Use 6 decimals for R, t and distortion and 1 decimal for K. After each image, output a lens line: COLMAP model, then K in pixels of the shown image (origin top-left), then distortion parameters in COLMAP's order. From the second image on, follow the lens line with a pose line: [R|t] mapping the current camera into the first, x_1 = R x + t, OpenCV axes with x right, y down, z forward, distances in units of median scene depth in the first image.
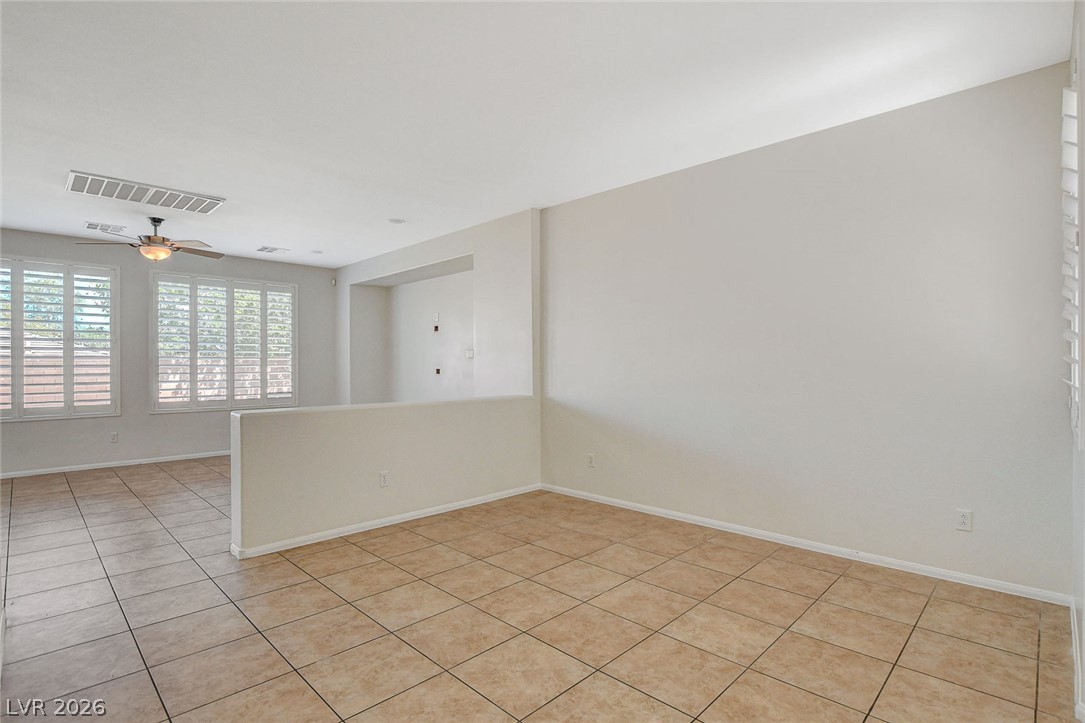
lens RADIAL K [[528.8, 0, 540.3], [0, 528.8, 369.1], [0, 0, 1]] dist [-0.026787, 0.000902]
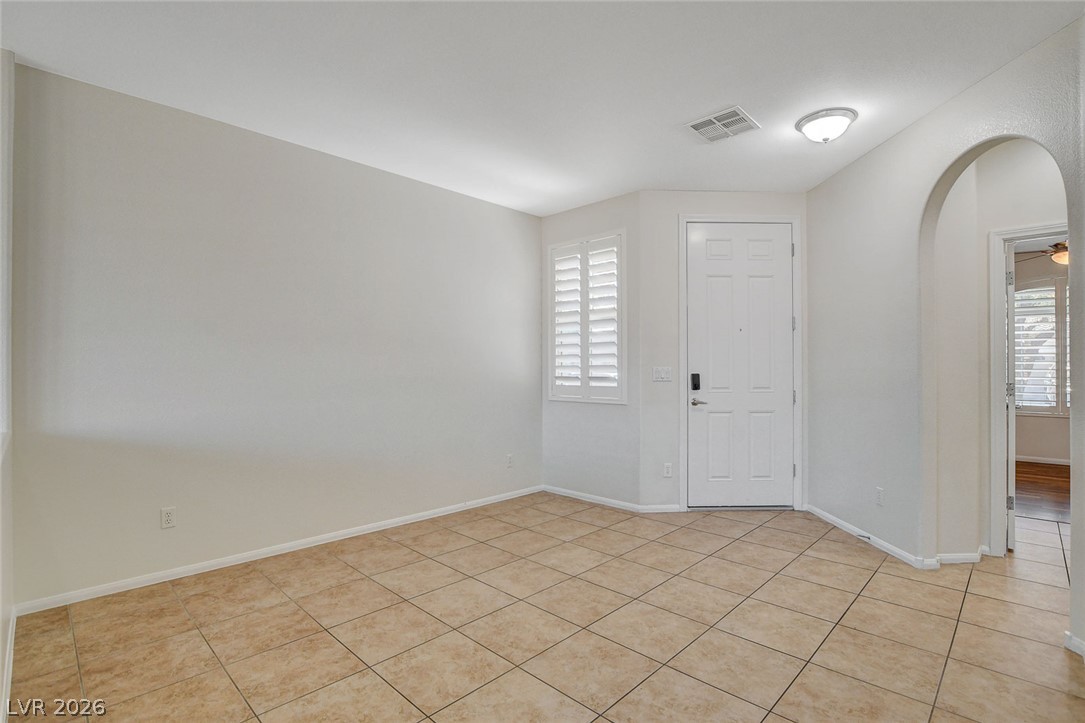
lens RADIAL K [[512.1, 0, 544.8], [0, 512.1, 363.2], [0, 0, 1]] dist [-0.027964, 0.000516]
pose [[-0.015776, 0.013079, 0.999790, -0.730573], [0.008312, 0.999882, -0.012949, -0.004346], [-0.999841, 0.008106, -0.015883, 0.770948]]
